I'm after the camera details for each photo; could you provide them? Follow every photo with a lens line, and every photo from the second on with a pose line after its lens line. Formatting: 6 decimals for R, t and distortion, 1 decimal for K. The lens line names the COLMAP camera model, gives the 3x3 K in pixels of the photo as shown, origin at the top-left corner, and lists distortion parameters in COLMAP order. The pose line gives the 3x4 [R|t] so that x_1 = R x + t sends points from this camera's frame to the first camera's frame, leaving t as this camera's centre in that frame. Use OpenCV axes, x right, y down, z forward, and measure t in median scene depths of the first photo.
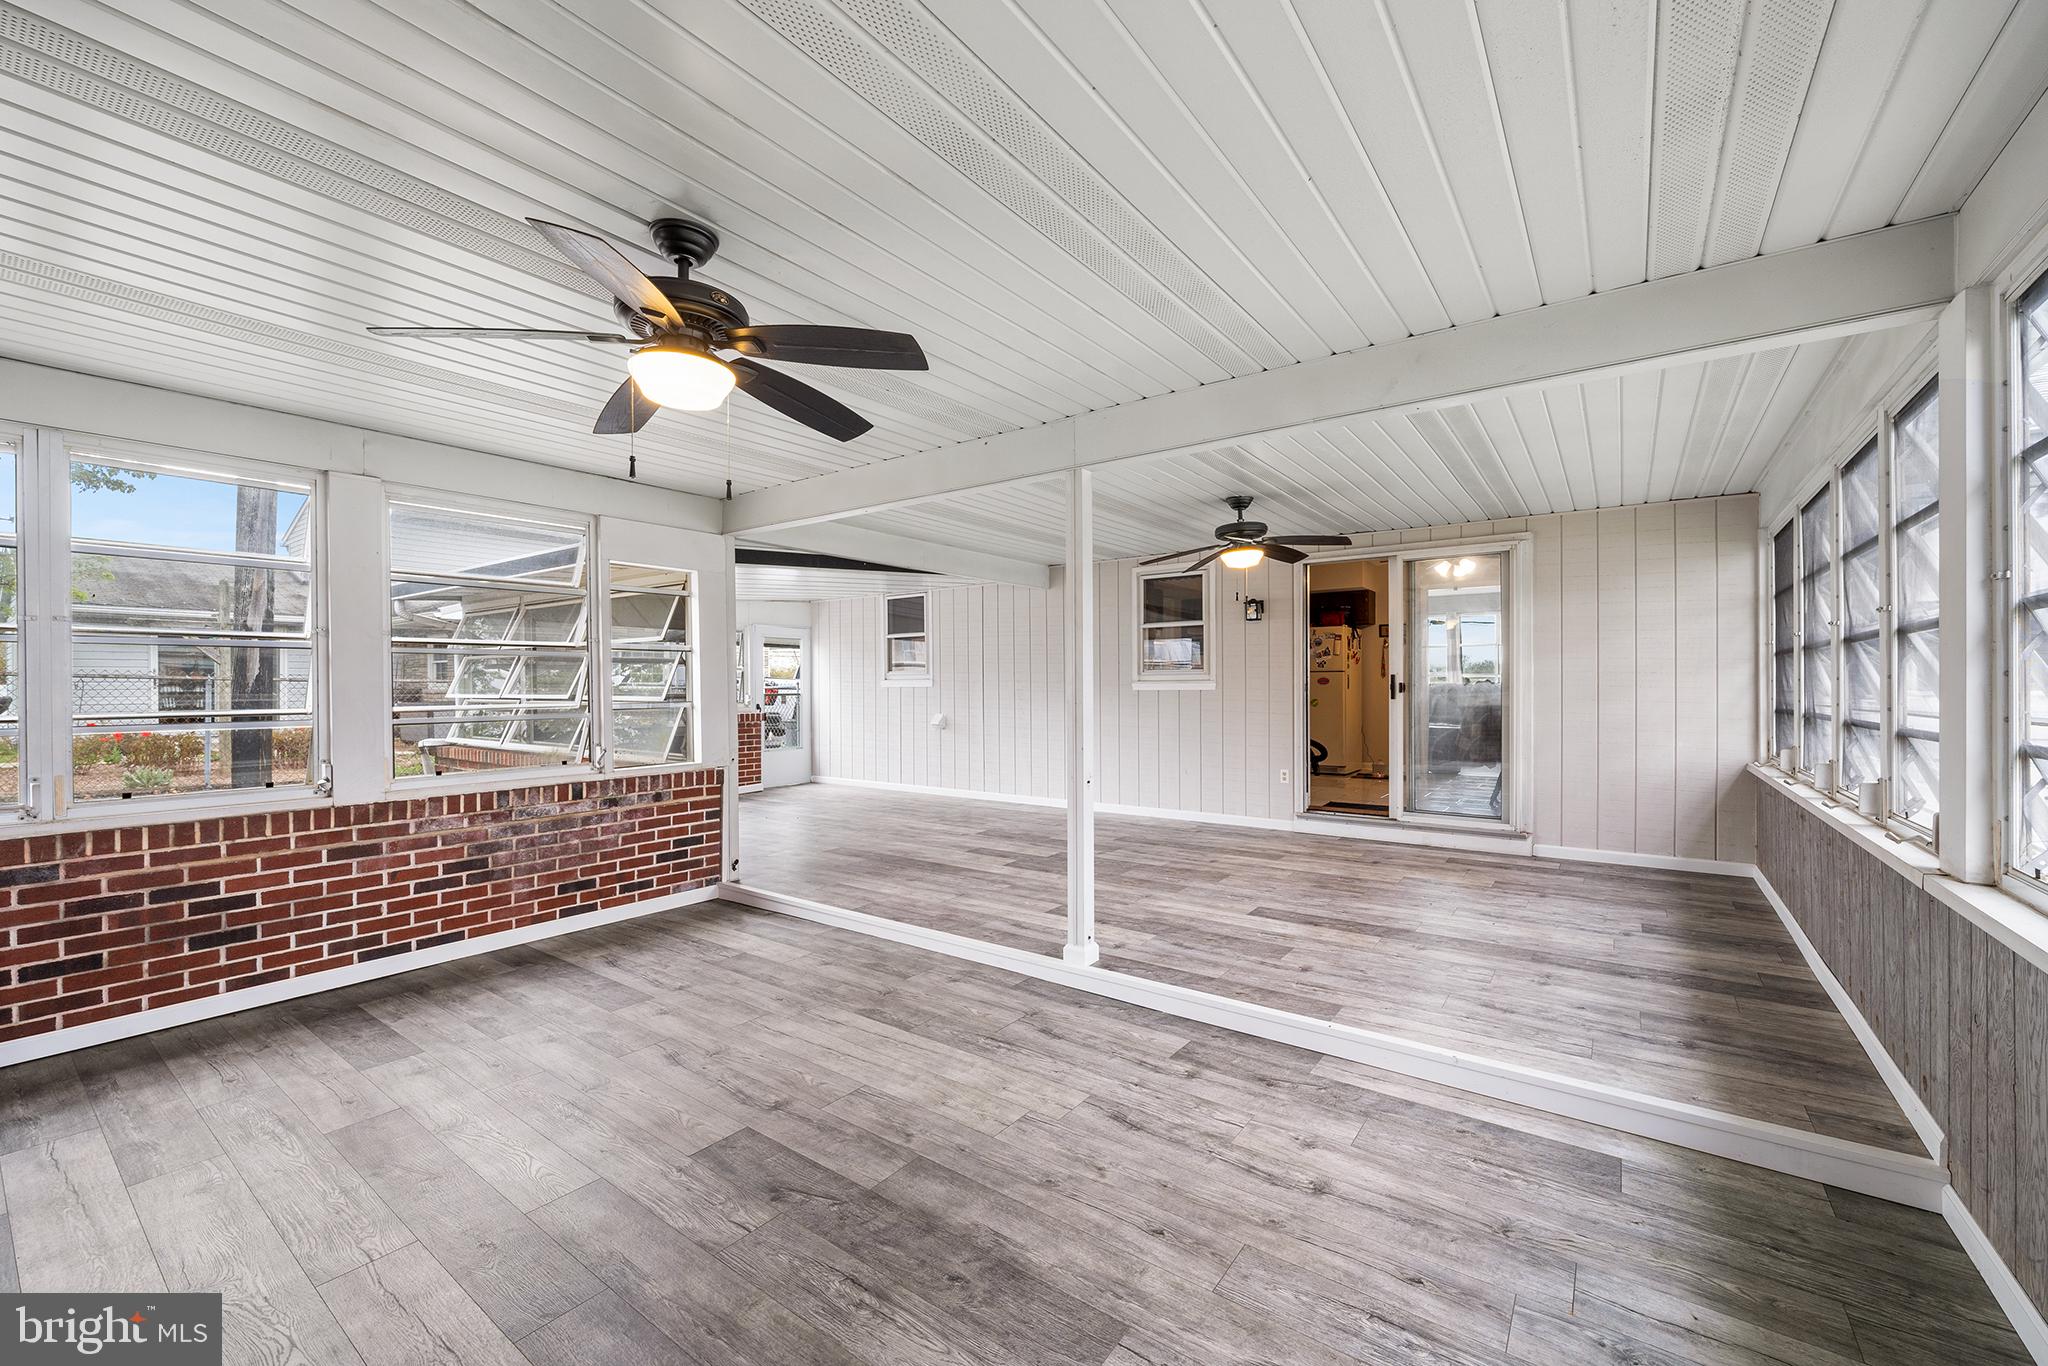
lens RADIAL K [[814.4, 0, 1025.2], [0, 814.4, 685.7], [0, 0, 1]] dist [-0.001963, 0.000349]
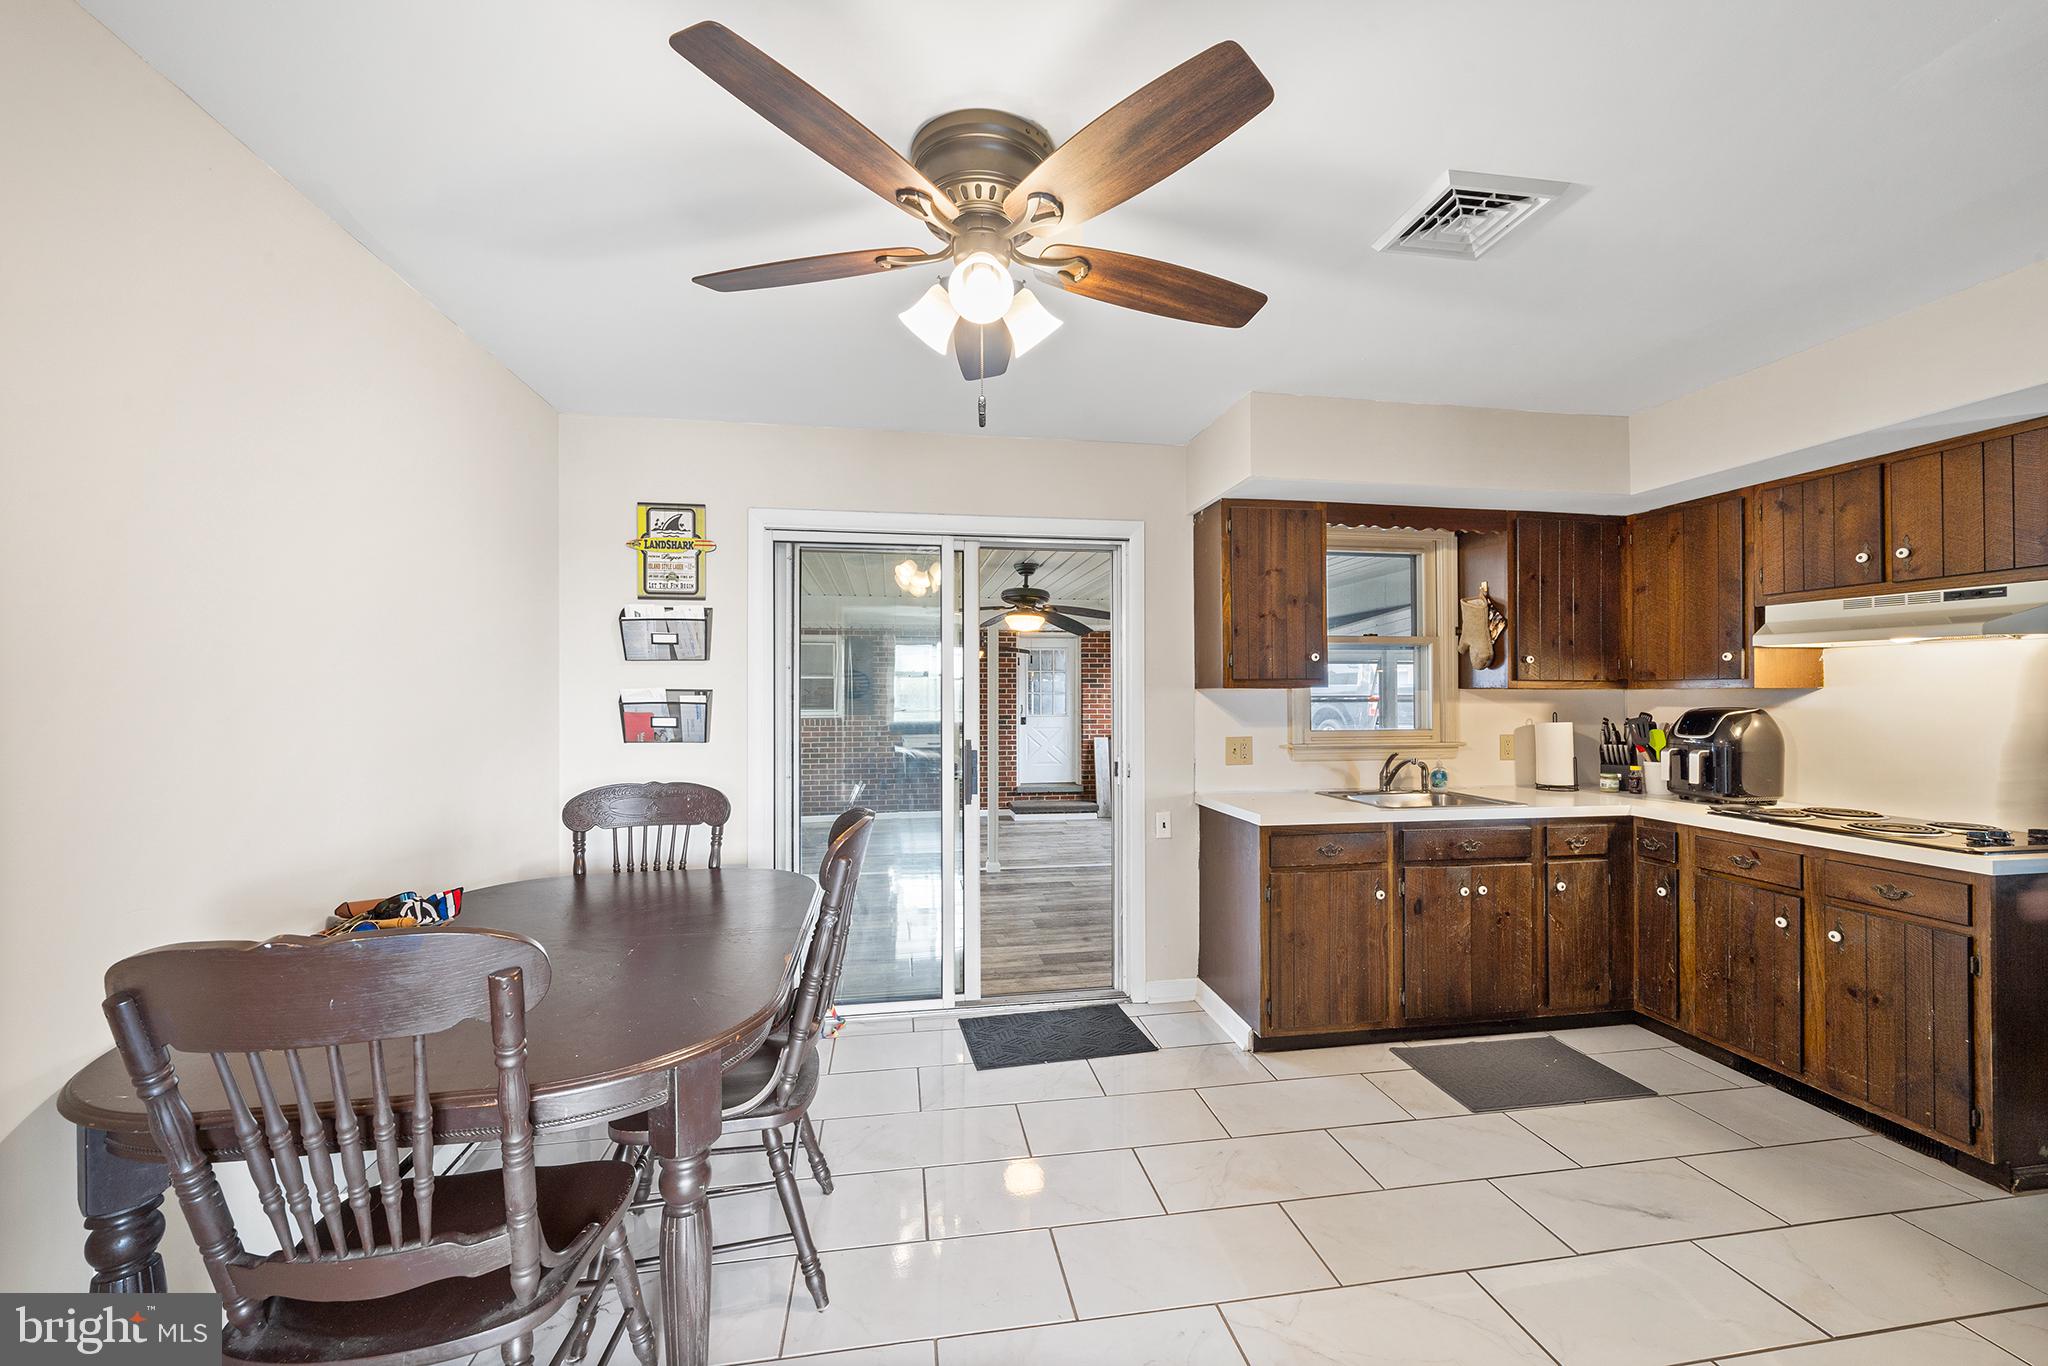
lens RADIAL K [[814.4, 0, 1025.2], [0, 814.4, 685.7], [0, 0, 1]] dist [-0.001963, 0.000349]
pose [[-0.695626, -0.002907, -0.718398, 1.534953], [0.005195, 0.999945, -0.009077, -0.099857], [0.718385, -0.010046, -0.695573, 2.603287]]
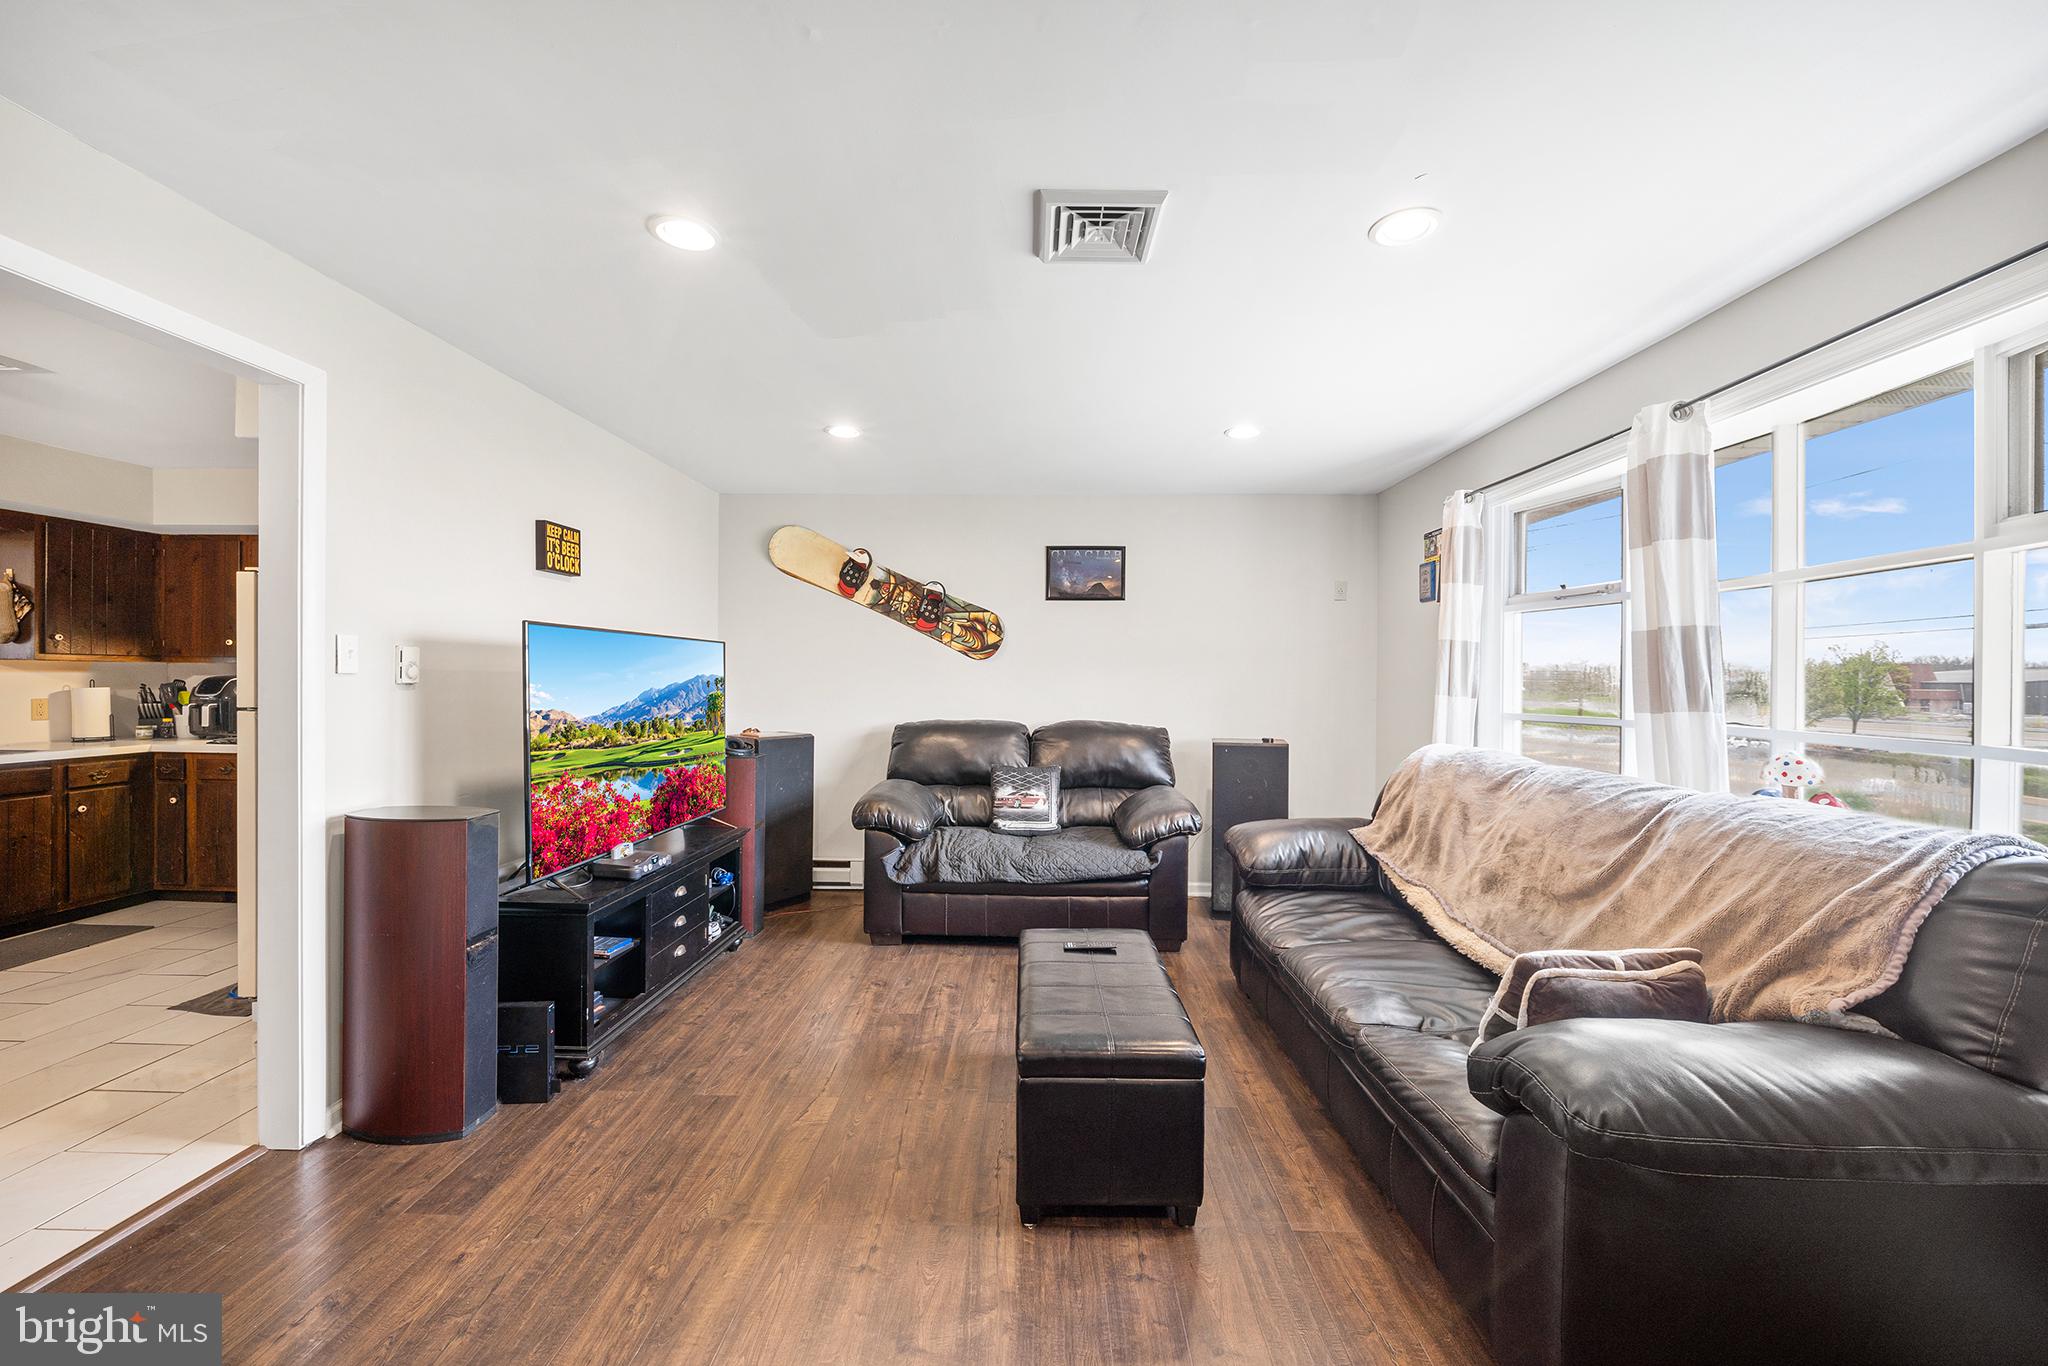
lens RADIAL K [[791.2, 0, 1023.9], [0, 791.2, 677.7], [0, 0, 1]] dist [-0.001596, -0.000187]
pose [[0.571244, 0.013895, -0.820663, 2.256417], [-0.009461, 0.999902, 0.010343, -0.102149], [0.820726, 0.001856, 0.571319, 2.889377]]
